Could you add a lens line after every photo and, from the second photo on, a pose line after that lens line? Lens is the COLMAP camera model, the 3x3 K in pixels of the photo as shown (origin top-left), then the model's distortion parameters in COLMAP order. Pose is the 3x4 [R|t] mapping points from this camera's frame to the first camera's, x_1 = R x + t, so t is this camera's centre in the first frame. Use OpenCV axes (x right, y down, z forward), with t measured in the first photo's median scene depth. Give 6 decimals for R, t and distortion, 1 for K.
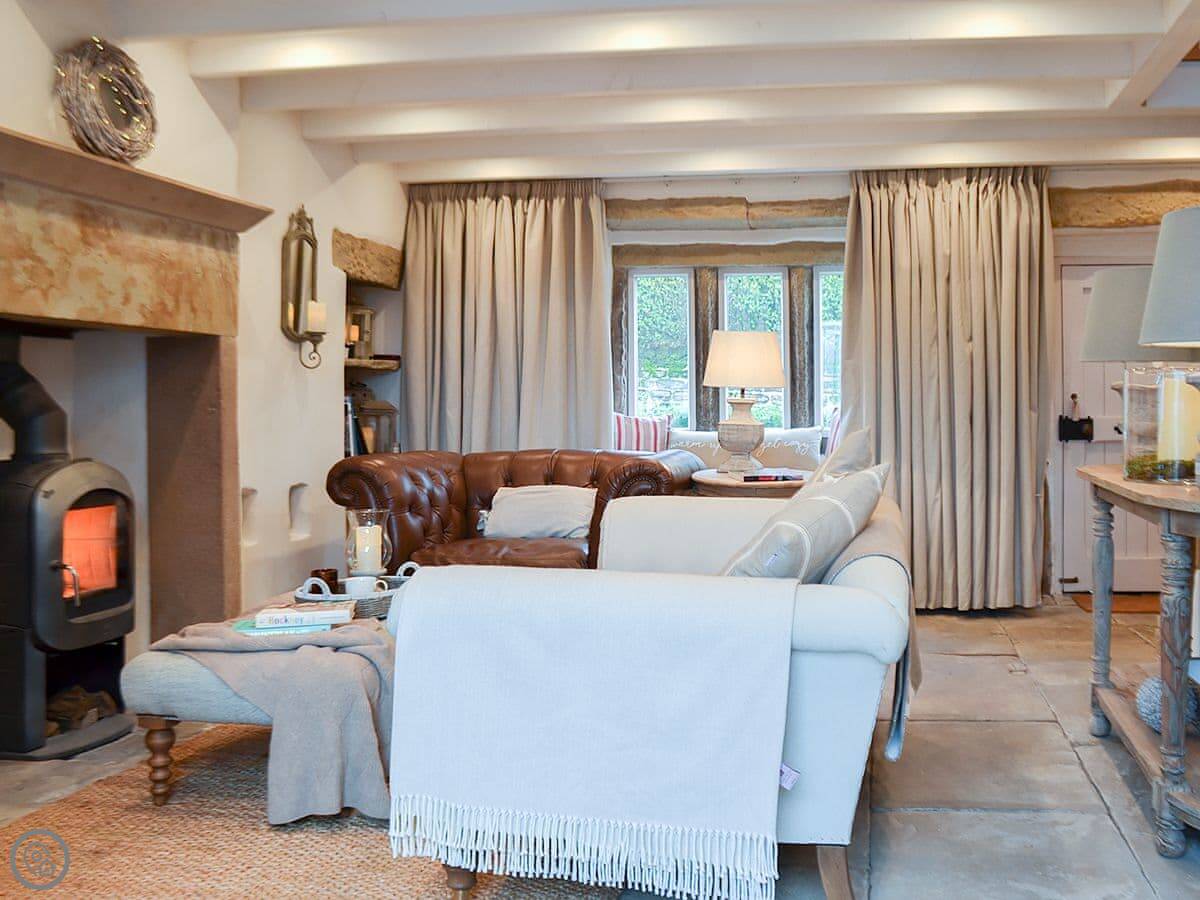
lens RADIAL K [[1122.6, 0, 775.8], [0, 1122.6, 404.4], [0, 0, 1]] dist [-0.109188, 0.026719]
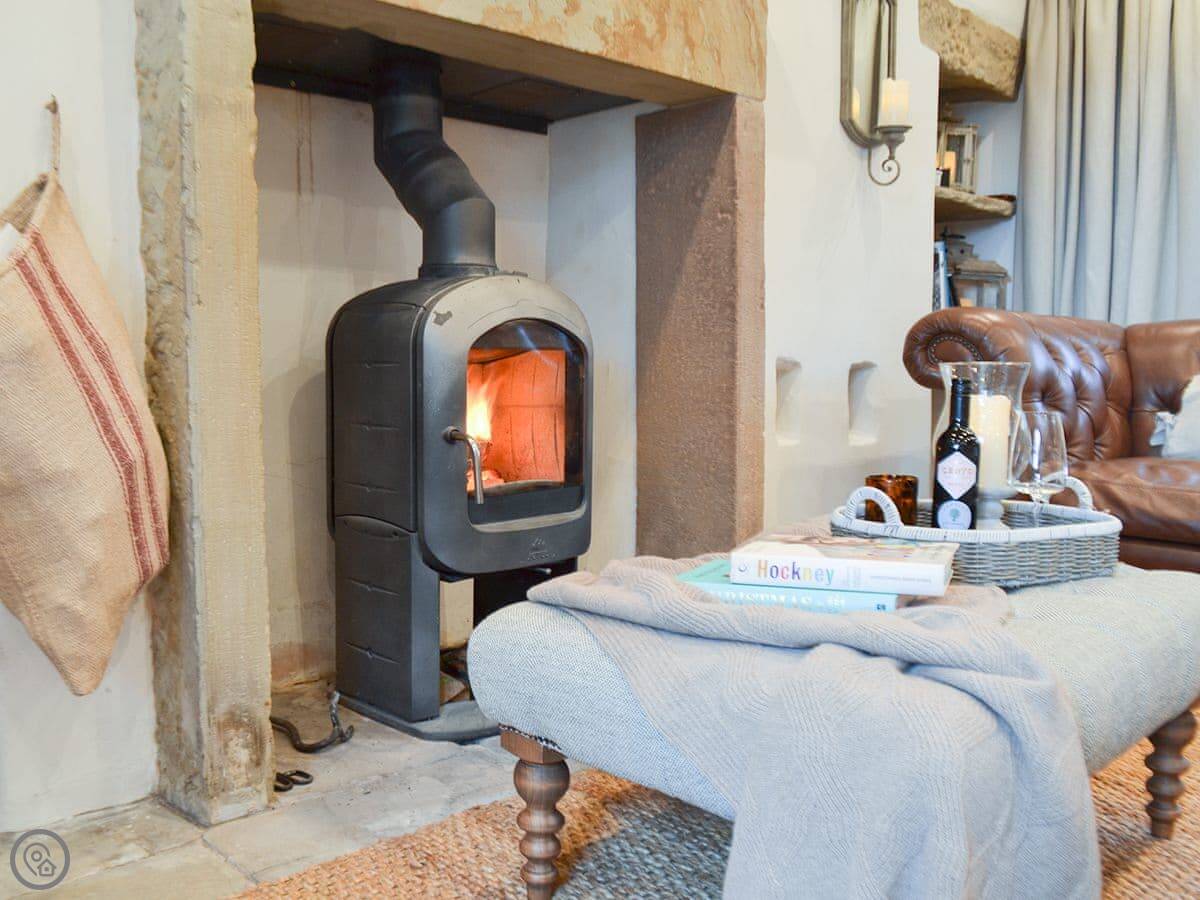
lens RADIAL K [[1107.1, 0, 528.6], [0, 1107.1, 430.8], [0, 0, 1]] dist [-0.070798, 0.012140]
pose [[0.752400, 0.054293, -0.656465, -0.188630], [-0.004609, 0.997007, 0.077175, 0.083946], [0.658690, -0.055041, 0.750399, 0.470182]]
